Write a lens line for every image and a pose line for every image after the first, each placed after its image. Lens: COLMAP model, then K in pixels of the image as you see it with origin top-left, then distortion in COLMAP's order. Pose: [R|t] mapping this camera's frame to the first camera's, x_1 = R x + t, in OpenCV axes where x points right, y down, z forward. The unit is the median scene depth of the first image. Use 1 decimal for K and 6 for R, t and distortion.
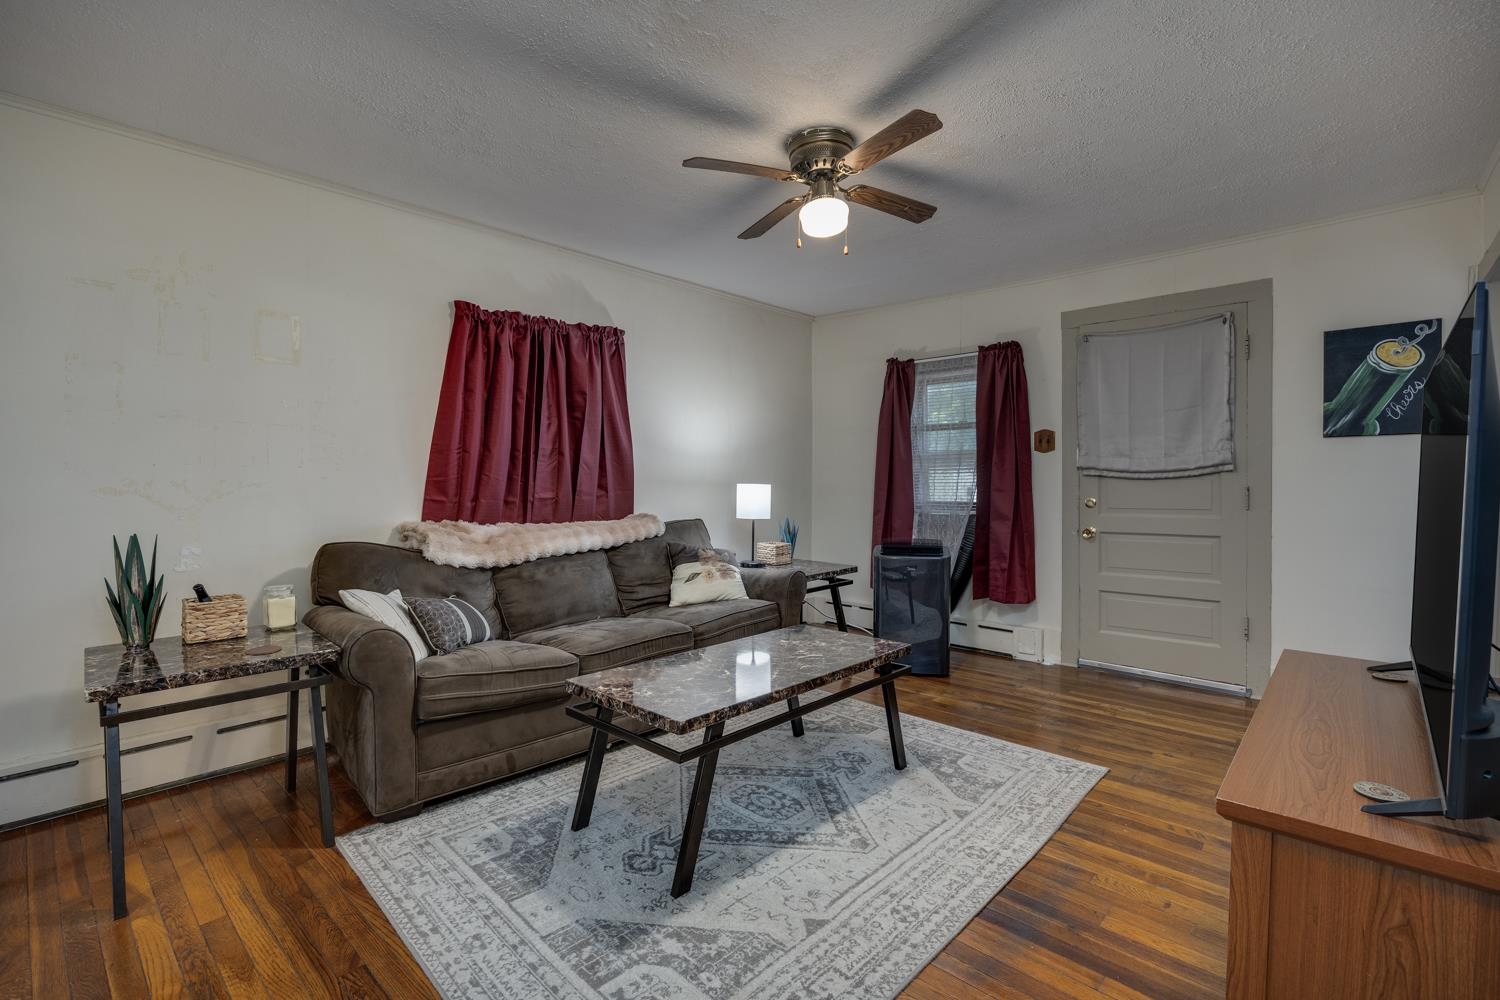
lens RADIAL K [[673.8, 0, 760.1], [0, 673.8, 483.6], [0, 0, 1]] dist [-0.010368, 0.001008]
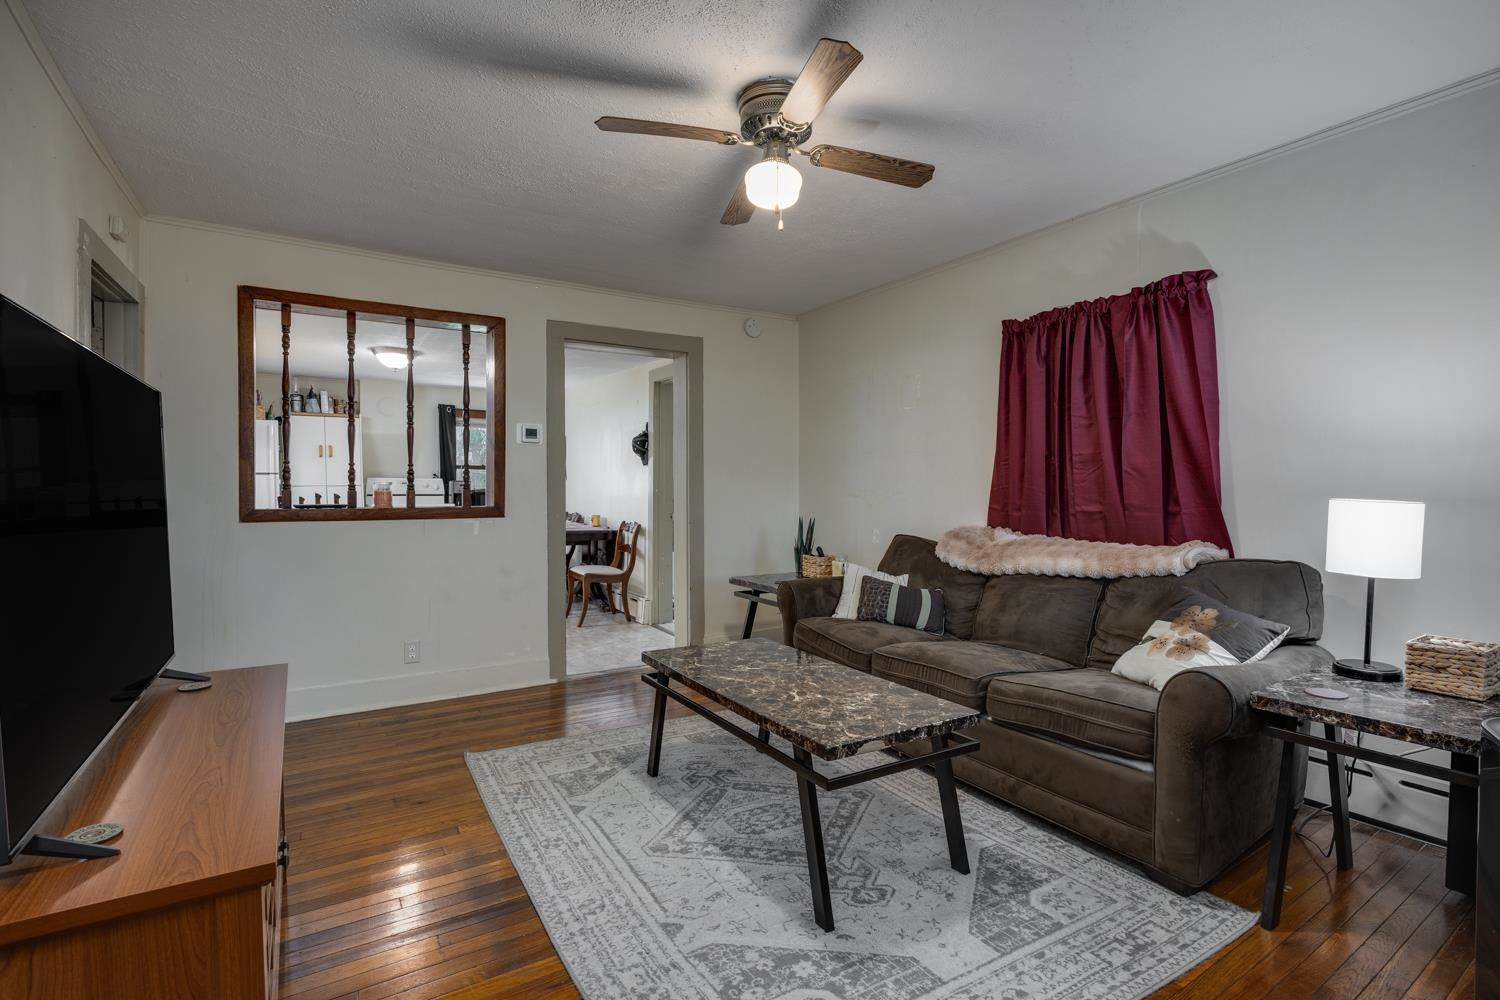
lens RADIAL K [[708.4, 0, 750.4], [0, 708.4, 500.1], [0, 0, 1]] dist [-0.017176, 0.000376]
pose [[-0.268957, 0.012067, -0.963076, 0.679186], [-0.007401, 0.999866, 0.014594, -0.003311], [0.963124, 0.011053, -0.268832, 0.848723]]
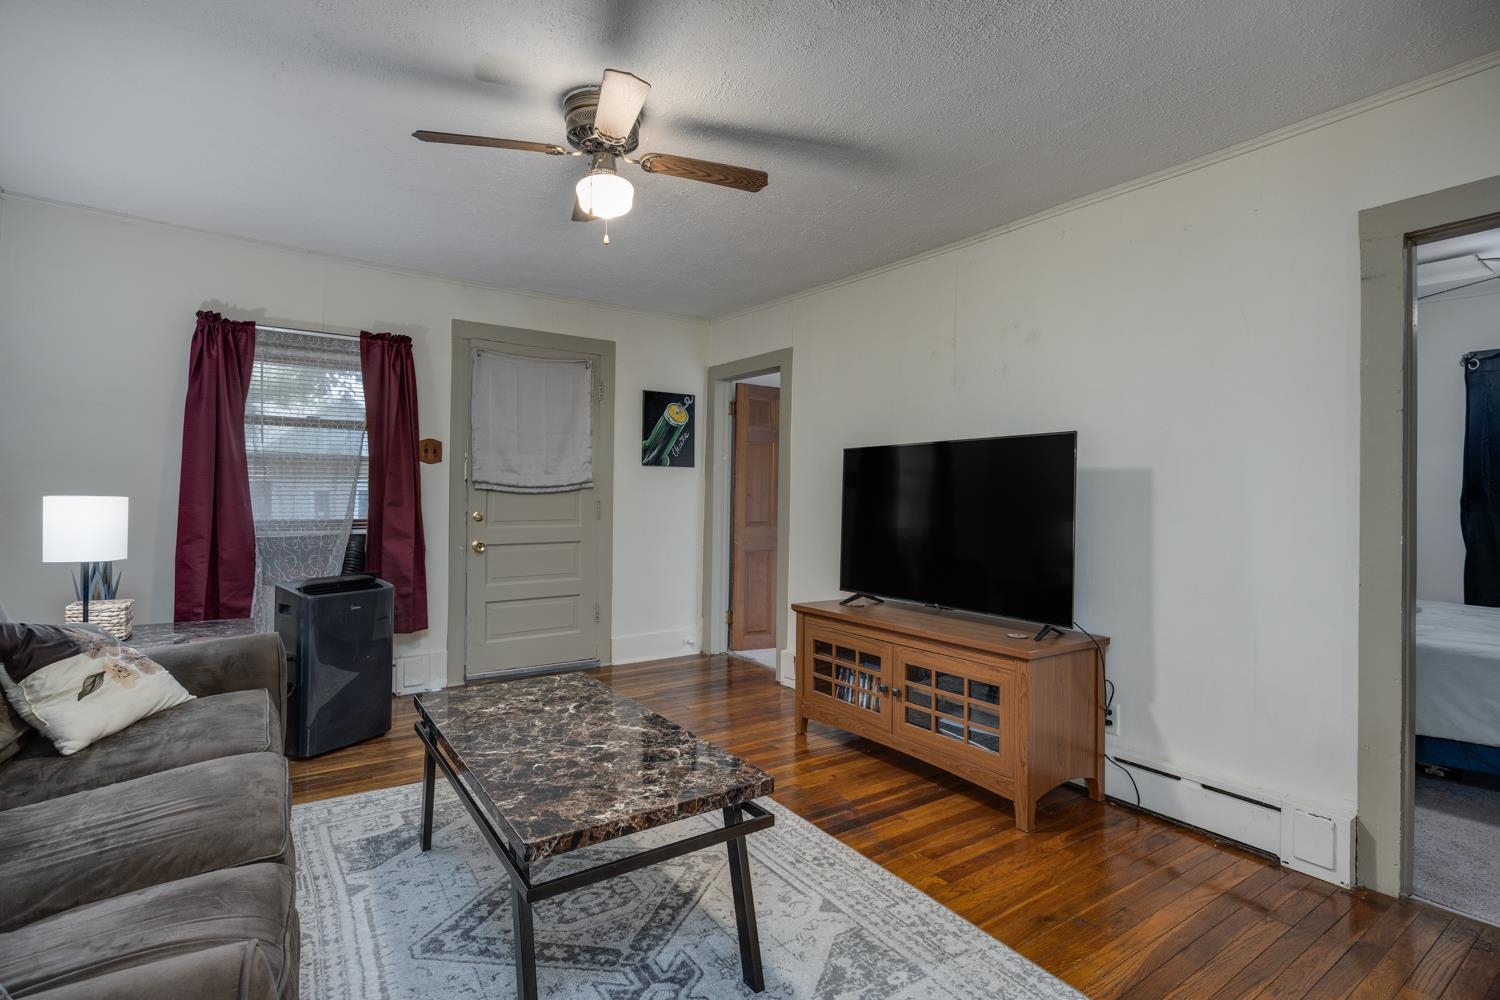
lens RADIAL K [[708.4, 0, 750.2], [0, 708.4, 497.8], [0, 0, 1]] dist [-0.017176, 0.000376]
pose [[0.220348, 0.002888, 0.975417, -0.518999], [-0.006428, 0.999978, -0.001509, -0.000673], [-0.975400, -0.005937, 0.220362, 0.429722]]
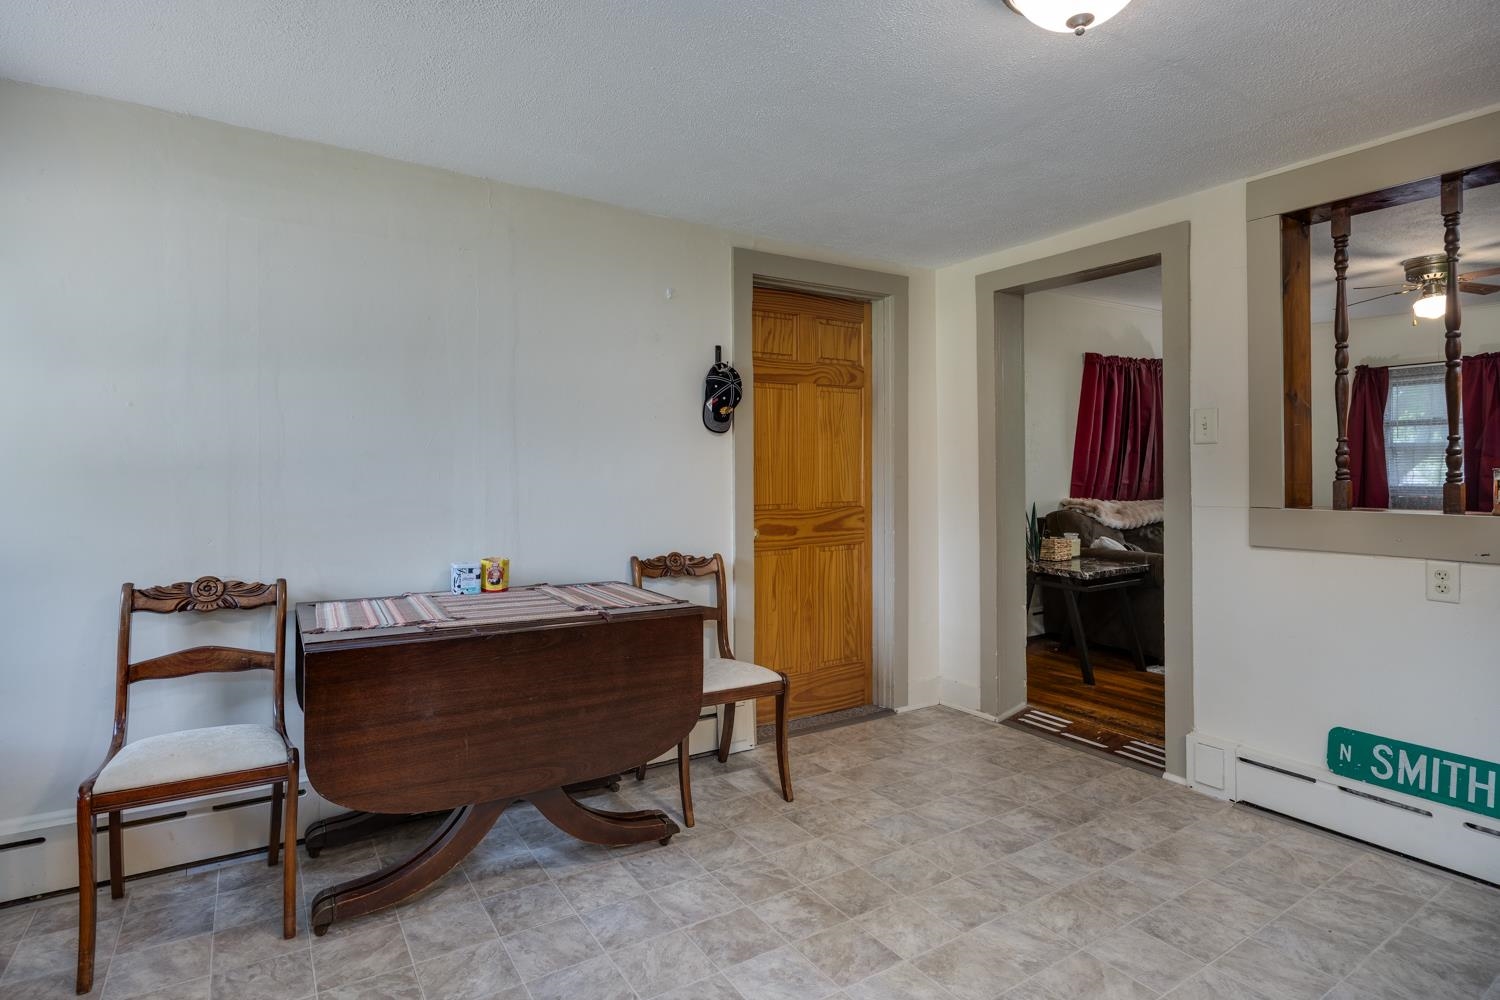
lens RADIAL K [[747.2, 0, 777.6], [0, 747.2, 474.4], [0, 0, 1]] dist [-0.012883, -0.000247]
pose [[0.965922, -0.002831, -0.258817, -0.643781], [0.006242, 0.999904, 0.012360, -0.022348], [0.258757, -0.013555, 0.965847, -0.741248]]
